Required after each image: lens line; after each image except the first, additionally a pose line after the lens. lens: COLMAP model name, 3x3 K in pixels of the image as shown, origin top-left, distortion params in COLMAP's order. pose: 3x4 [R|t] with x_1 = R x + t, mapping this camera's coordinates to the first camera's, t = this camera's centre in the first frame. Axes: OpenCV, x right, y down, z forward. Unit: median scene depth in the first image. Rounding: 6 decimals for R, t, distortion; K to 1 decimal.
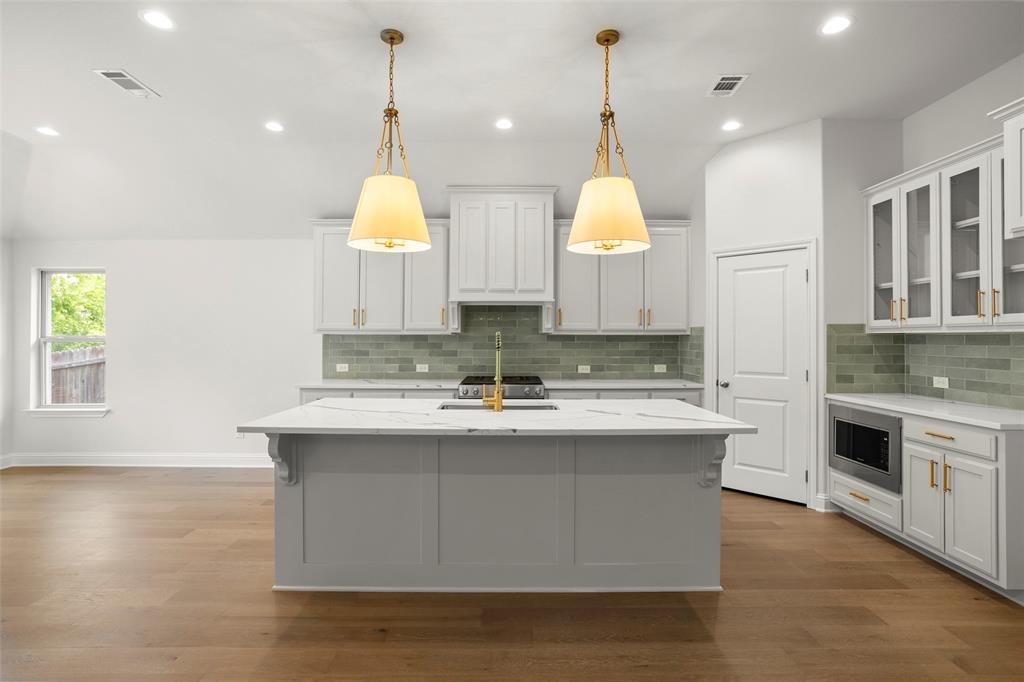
lens RADIAL K [[502.6, 0, 505.9], [0, 502.6, 333.5], [0, 0, 1]] dist [-0.058932, 0.033748]
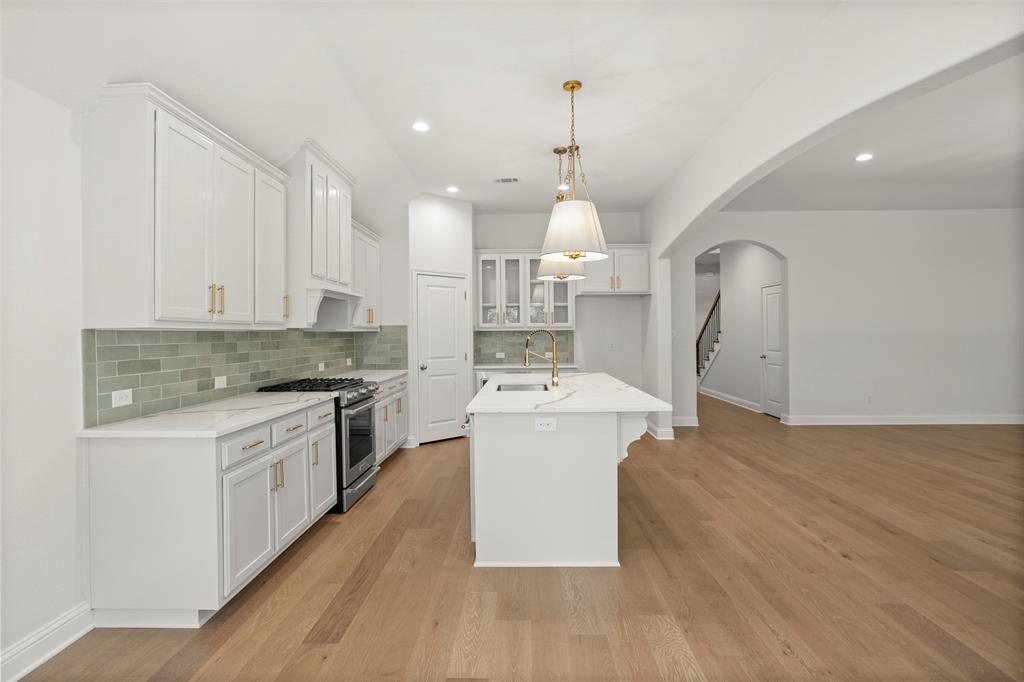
lens RADIAL K [[502.6, 0, 505.9], [0, 502.6, 333.5], [0, 0, 1]] dist [-0.058932, 0.033748]
pose [[0.040373, -0.001638, 0.999183, -0.850873], [-0.000337, 0.999999, 0.001653, 0.005289], [-0.999185, -0.000404, 0.040372, 0.653318]]
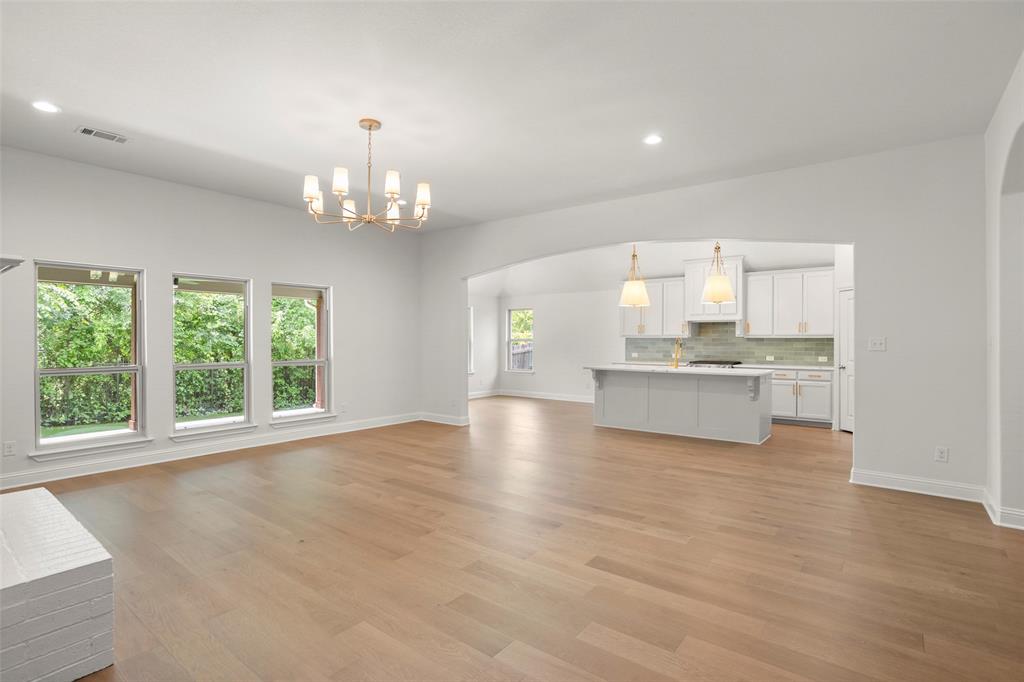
lens RADIAL K [[502.6, 0, 505.9], [0, 502.6, 333.5], [0, 0, 1]] dist [-0.058932, 0.033748]
pose [[0.783380, -0.006762, -0.621506, 0.532664], [0.005248, 0.999977, -0.004265, -0.010221], [0.621520, 0.000080, 0.783398, -0.912041]]
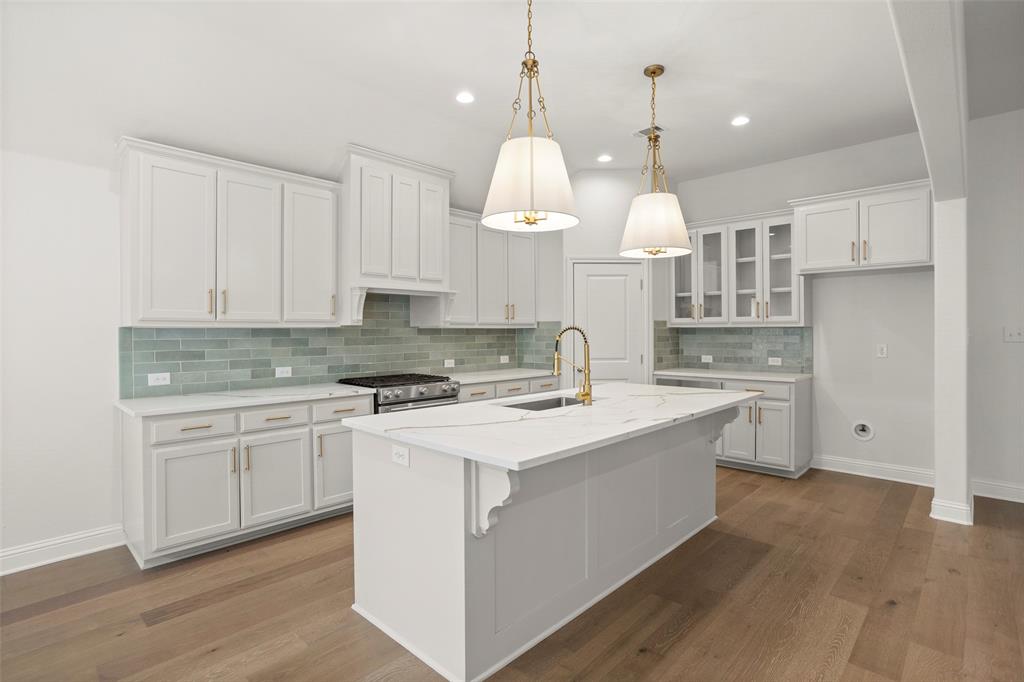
lens RADIAL K [[502.6, 0, 505.9], [0, 502.6, 333.5], [0, 0, 1]] dist [-0.058932, 0.033748]
pose [[0.699182, -0.006665, 0.714912, -0.503587], [-0.002200, 0.999932, 0.011474, 0.001656], [-0.714940, -0.009595, 0.699120, 0.256112]]
